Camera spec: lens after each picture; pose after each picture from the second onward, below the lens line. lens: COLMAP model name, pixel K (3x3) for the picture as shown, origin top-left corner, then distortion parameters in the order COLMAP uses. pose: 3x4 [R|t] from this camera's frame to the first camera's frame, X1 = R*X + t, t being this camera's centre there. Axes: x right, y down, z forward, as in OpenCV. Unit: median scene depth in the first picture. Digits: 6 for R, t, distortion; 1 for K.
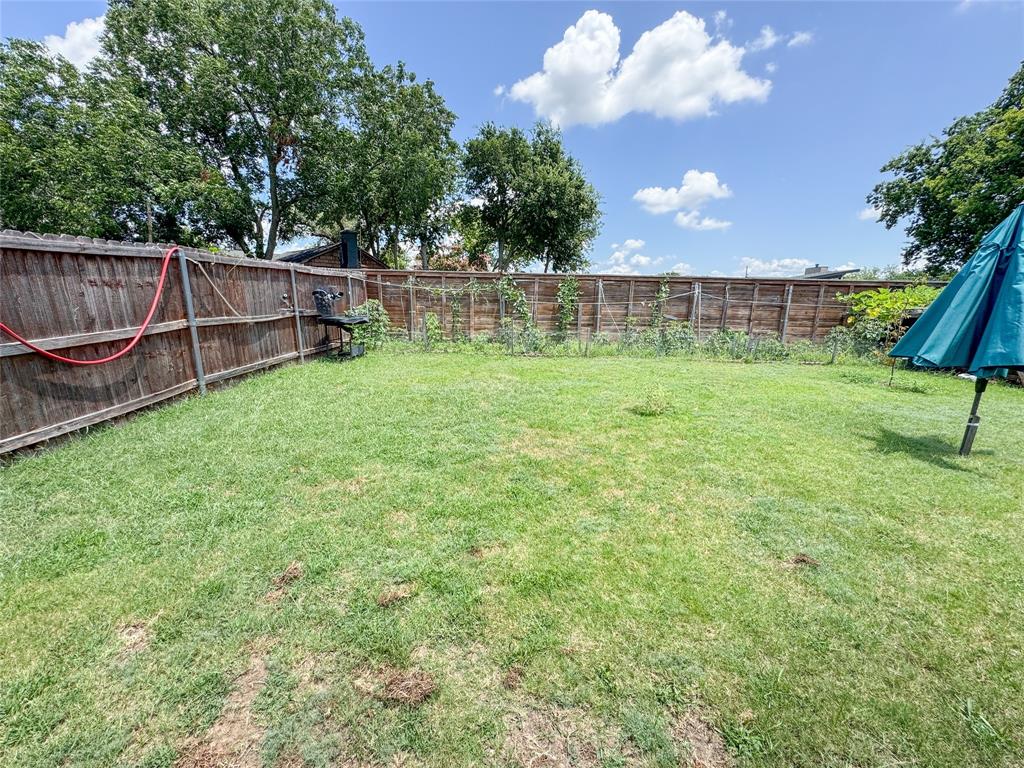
lens RADIAL K [[419.2, 0, 496.5], [0, 419.2, 406.2], [0, 0, 1]] dist [-0.003570, 0.000374]
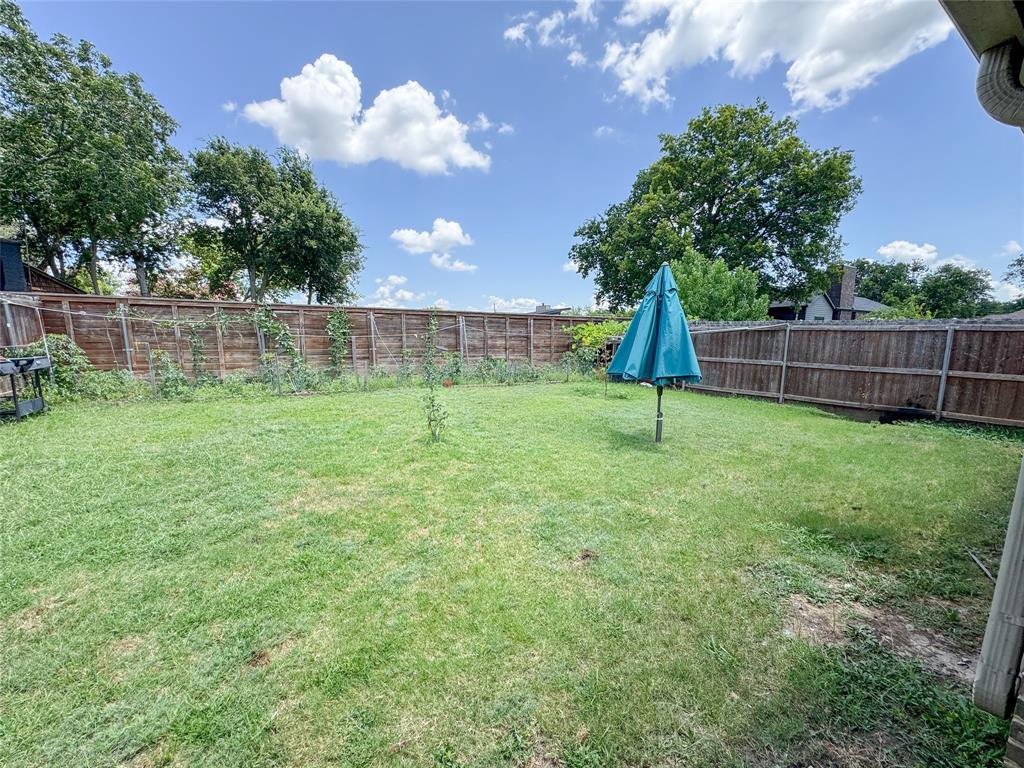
lens RADIAL K [[419.2, 0, 493.6], [0, 419.2, 405.5], [0, 0, 1]] dist [-0.003570, 0.000374]
pose [[0.868683, -0.091698, 0.486808, -0.001874], [0.128534, 0.990784, -0.042732, -0.005287], [-0.478403, 0.099692, 0.872463, 0.022731]]
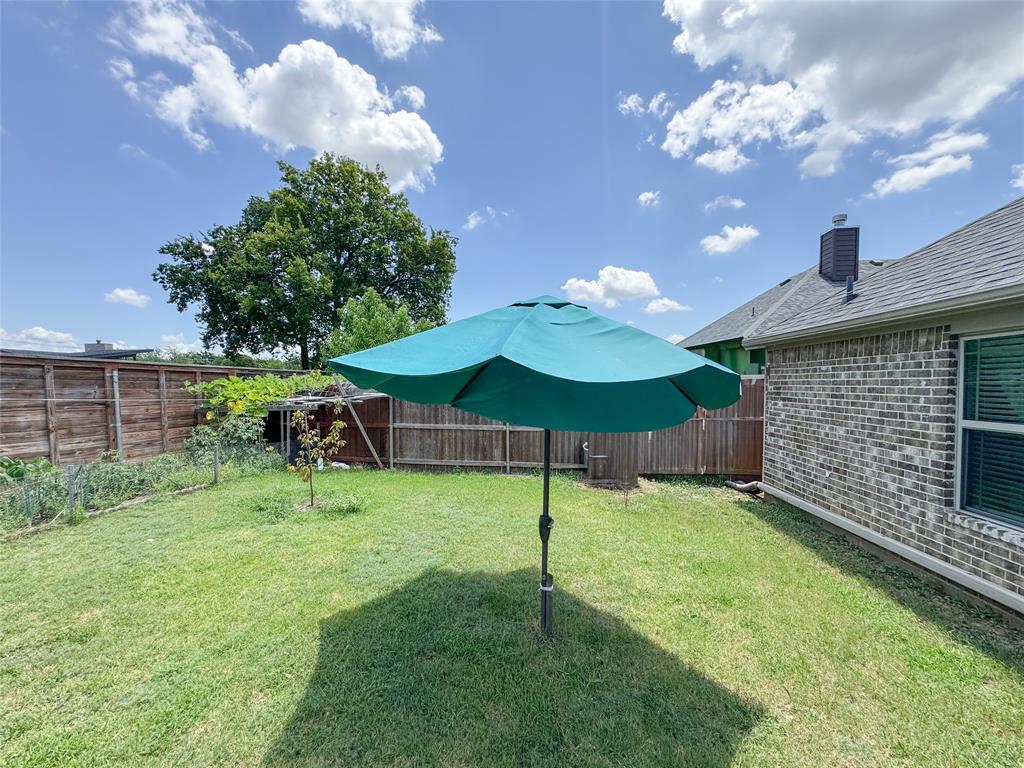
lens RADIAL K [[419.2, 0, 498.6], [0, 419.2, 402.8], [0, 0, 1]] dist [-0.003570, 0.000374]
pose [[0.166724, -0.056106, 0.984406, 0.171046], [0.238640, 0.970993, 0.014924, -0.109194], [-0.956689, 0.232430, 0.175277, 0.336216]]
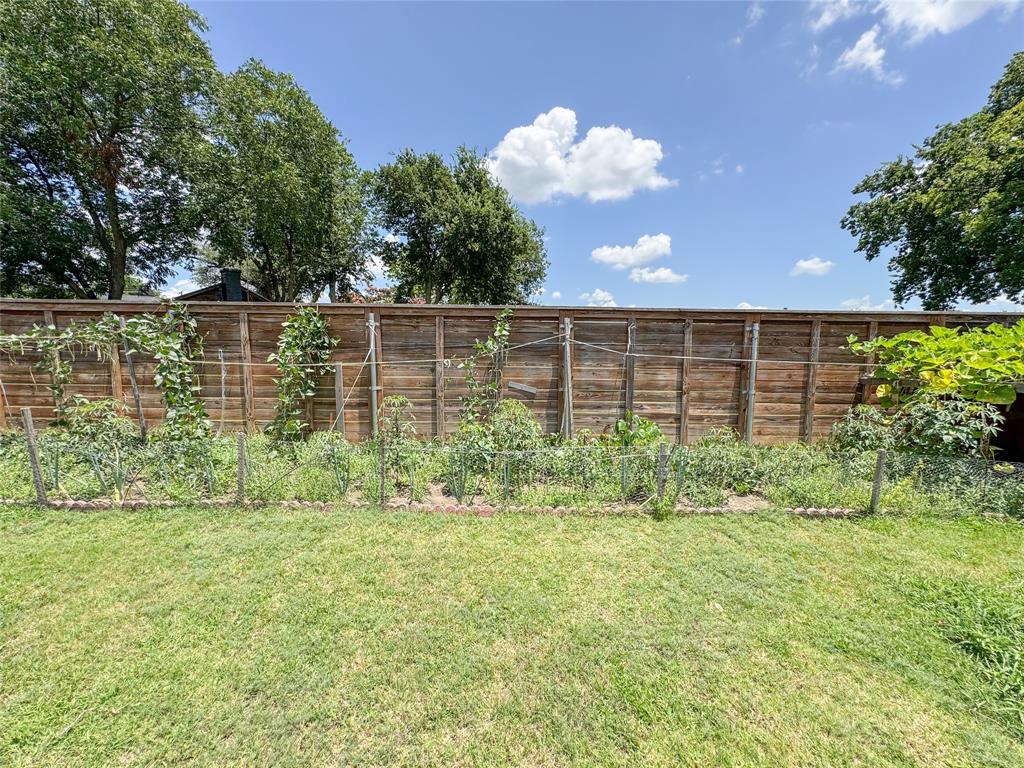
lens RADIAL K [[419.2, 0, 498.2], [0, 419.2, 404.4], [0, 0, 1]] dist [-0.003570, 0.000374]
pose [[0.999110, -0.014108, 0.039759, 0.370235], [0.018441, 0.993670, -0.110811, -0.139932], [-0.037944, 0.111446, 0.993046, 0.518770]]
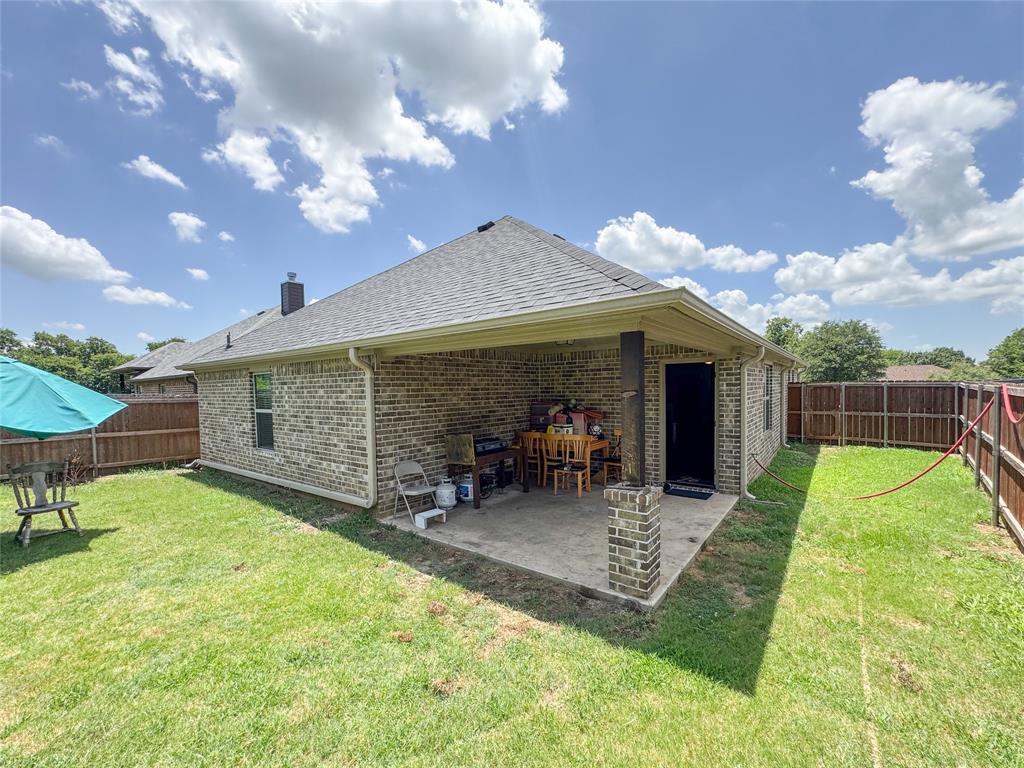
lens RADIAL K [[419.2, 0, 496.4], [0, 419.2, 408.9], [0, 0, 1]] dist [-0.003570, 0.000374]
pose [[-0.748625, -0.031838, 0.662229, -0.271338], [0.164449, 0.958715, 0.231995, -0.108815], [-0.642275, 0.282580, -0.712482, 0.309238]]
